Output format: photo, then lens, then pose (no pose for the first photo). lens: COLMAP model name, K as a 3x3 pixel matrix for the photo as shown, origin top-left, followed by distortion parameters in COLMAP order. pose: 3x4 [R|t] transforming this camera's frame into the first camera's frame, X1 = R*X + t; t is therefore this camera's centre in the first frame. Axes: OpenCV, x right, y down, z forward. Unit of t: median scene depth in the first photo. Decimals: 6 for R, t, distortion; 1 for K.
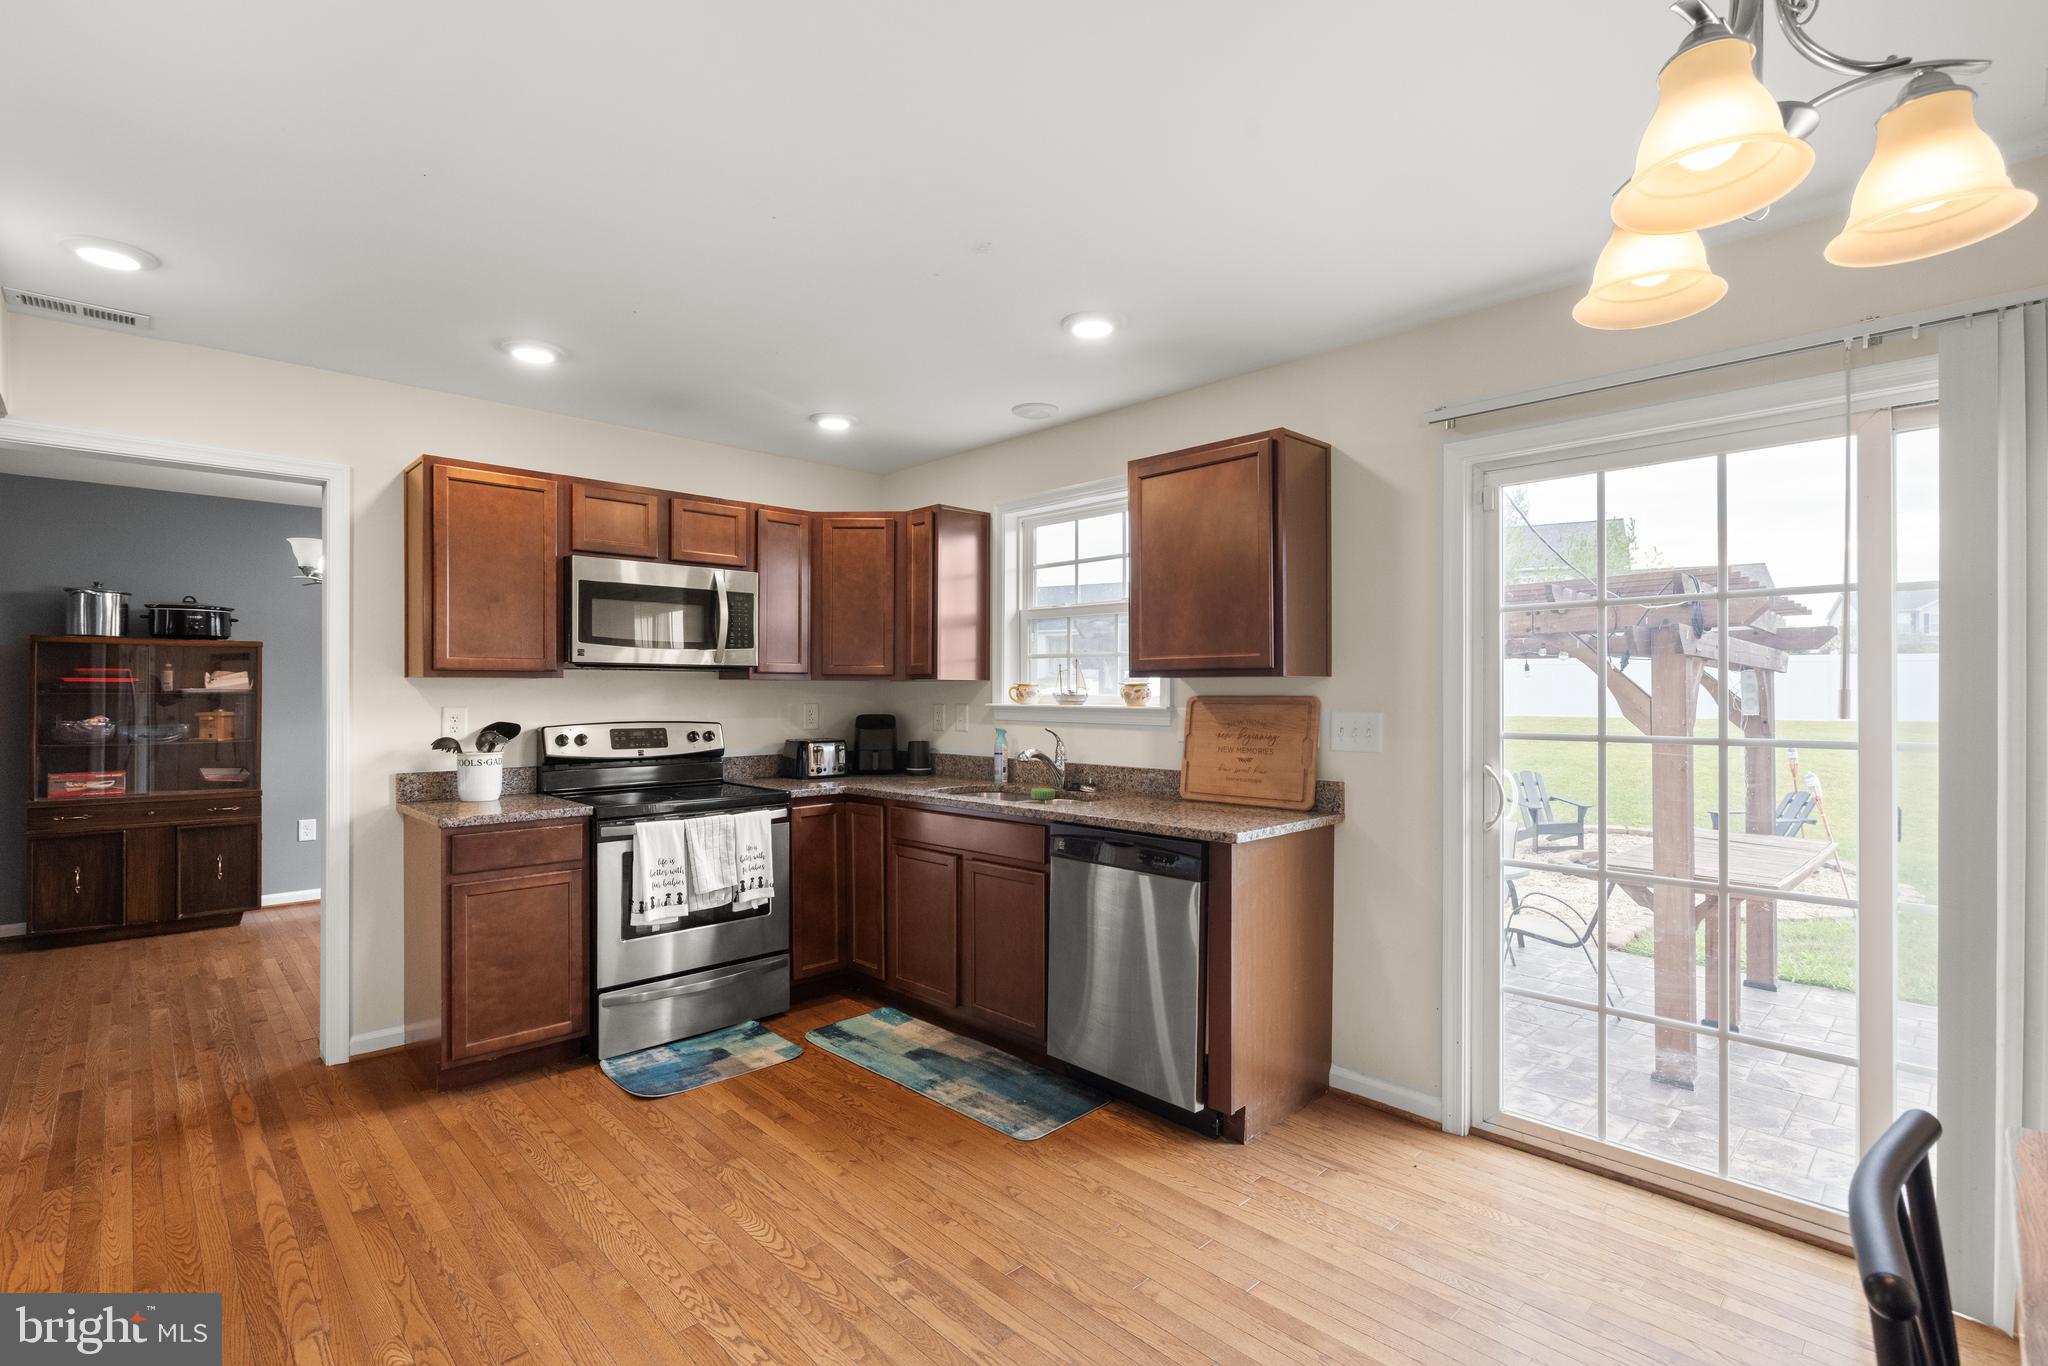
lens RADIAL K [[918.4, 0, 1011.1], [0, 918.4, 695.4], [0, 0, 1]] dist [0.001174, 0.000946]
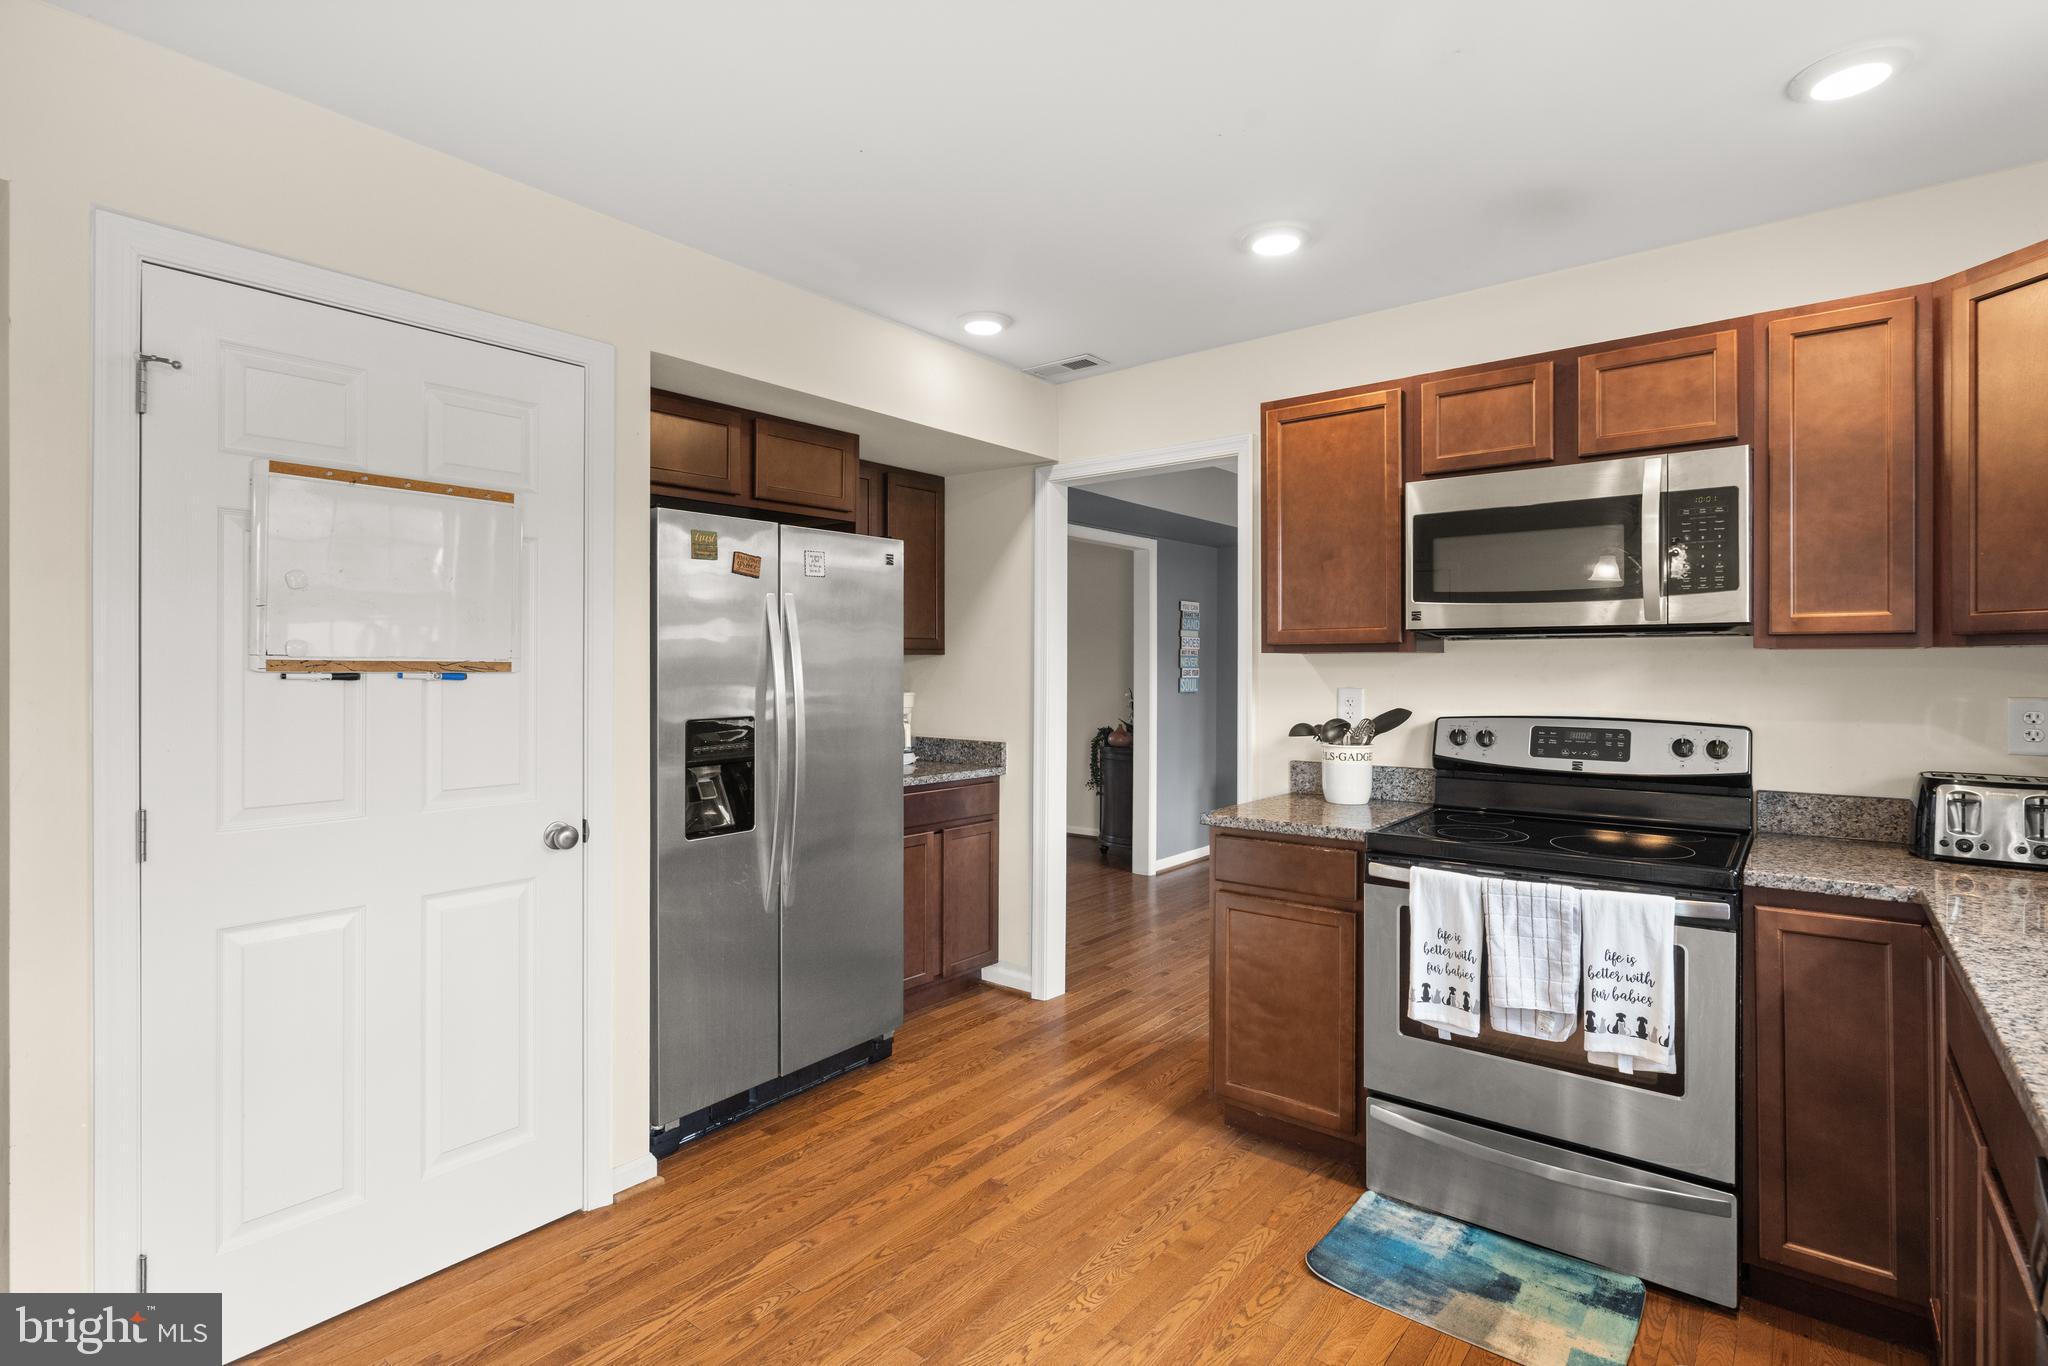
lens RADIAL K [[998.4, 0, 1025.5], [0, 998.4, 664.5], [0, 0, 1]] dist [0.000693, 0.001183]
pose [[0.144344, -0.001667, -0.989526, 0.270915], [-0.003717, 0.999991, -0.002227, -0.005990], [0.989521, 0.004000, 0.144337, 0.605009]]
